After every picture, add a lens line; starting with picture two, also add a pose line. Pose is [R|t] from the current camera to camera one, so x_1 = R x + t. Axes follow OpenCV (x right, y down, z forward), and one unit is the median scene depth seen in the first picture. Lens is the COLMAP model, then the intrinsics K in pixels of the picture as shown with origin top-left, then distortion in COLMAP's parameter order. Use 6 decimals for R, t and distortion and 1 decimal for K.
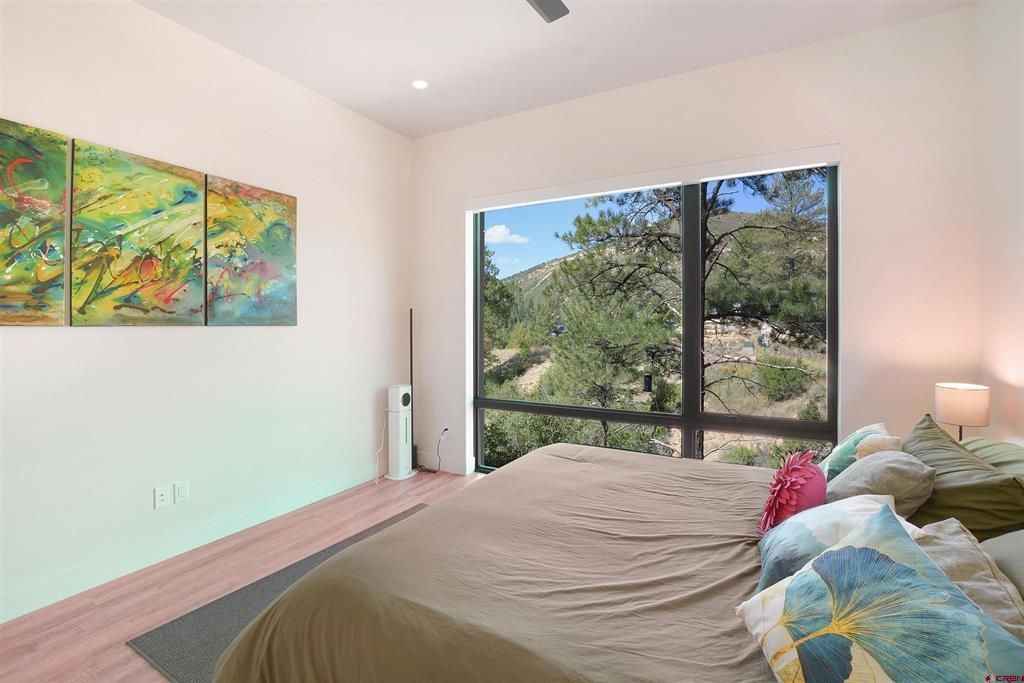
lens RADIAL K [[458.6, 0, 510.0], [0, 458.6, 326.6], [0, 0, 1]] dist [-0.016138, 0.000959]
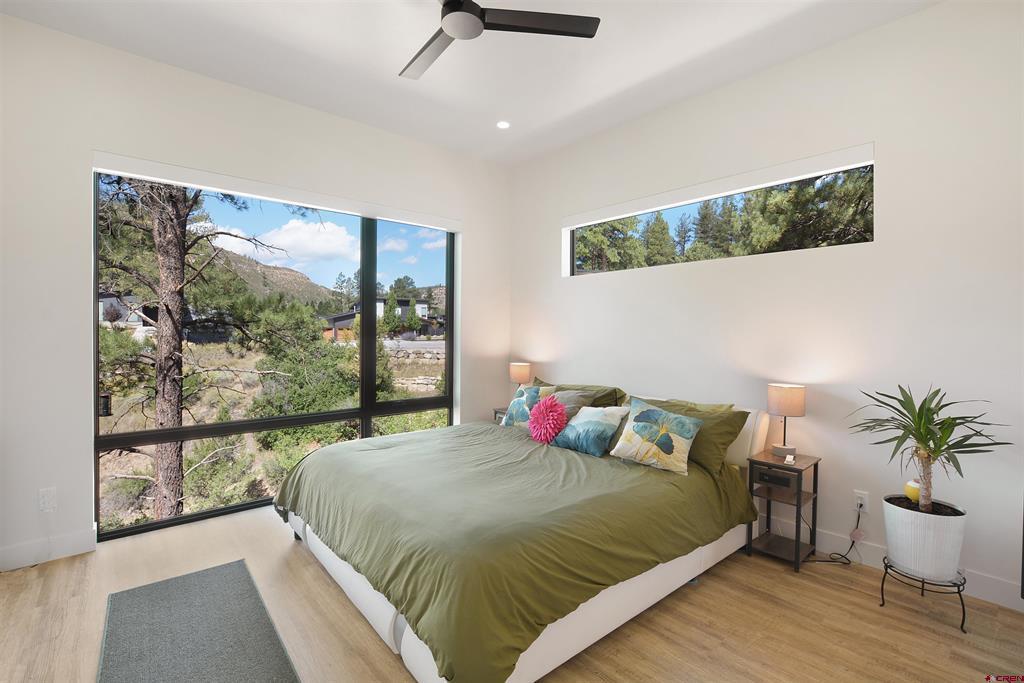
lens RADIAL K [[458.3, 0, 512.0], [0, 458.3, 341.5], [0, 0, 1]] dist [0.001632, 0.000312]
pose [[0.357801, -0.015914, 0.933662, -0.208789], [0.000293, 0.999857, 0.016930, -0.000739], [-0.933798, -0.005784, 0.357754, 0.068240]]
